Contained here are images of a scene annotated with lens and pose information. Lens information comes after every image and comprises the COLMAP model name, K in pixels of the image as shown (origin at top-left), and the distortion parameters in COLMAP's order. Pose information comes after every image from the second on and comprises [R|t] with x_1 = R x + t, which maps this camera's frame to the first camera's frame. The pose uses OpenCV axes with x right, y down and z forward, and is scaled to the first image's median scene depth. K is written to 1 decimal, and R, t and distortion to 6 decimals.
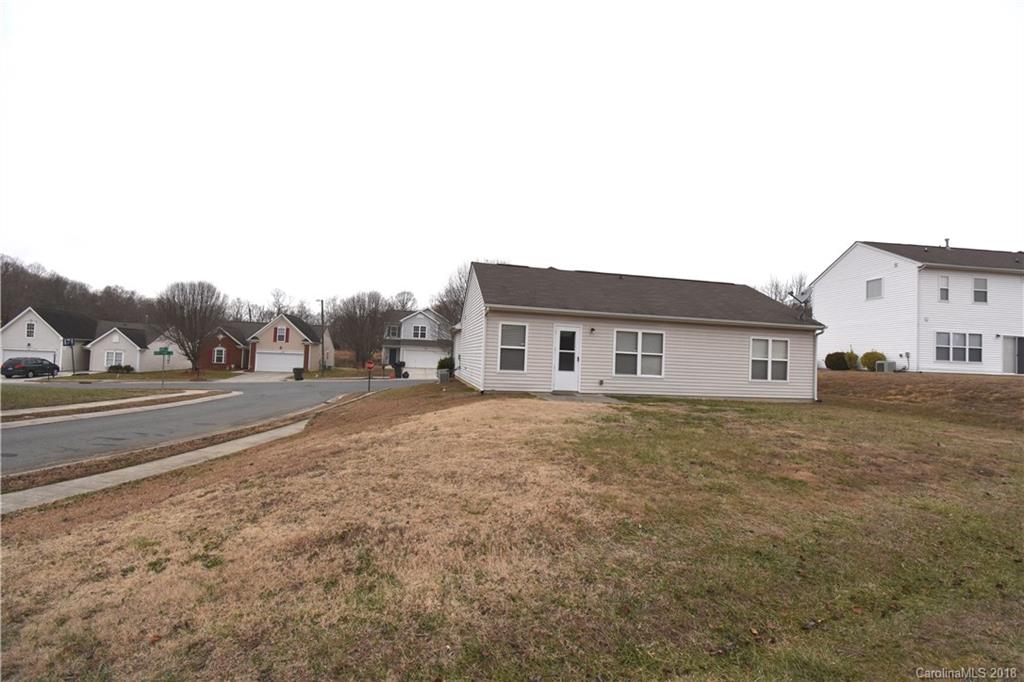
lens RADIAL K [[451.9, 0, 519.4], [0, 451.9, 341.9], [0, 0, 1]] dist [0.019630, -0.027159]
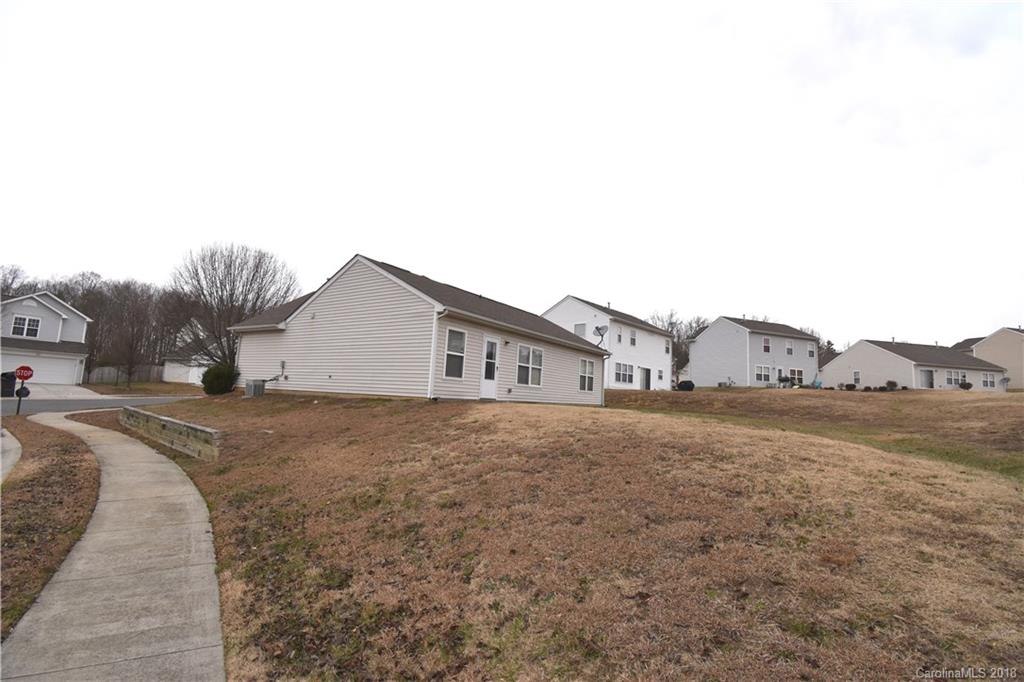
lens RADIAL K [[451.9, 0, 519.4], [0, 451.9, 341.9], [0, 0, 1]] dist [0.019630, -0.027159]
pose [[0.717647, 0.081563, 0.691614, -0.564973], [-0.045001, 0.996473, -0.070821, 0.046754], [-0.694951, 0.019701, 0.718787, 0.182753]]
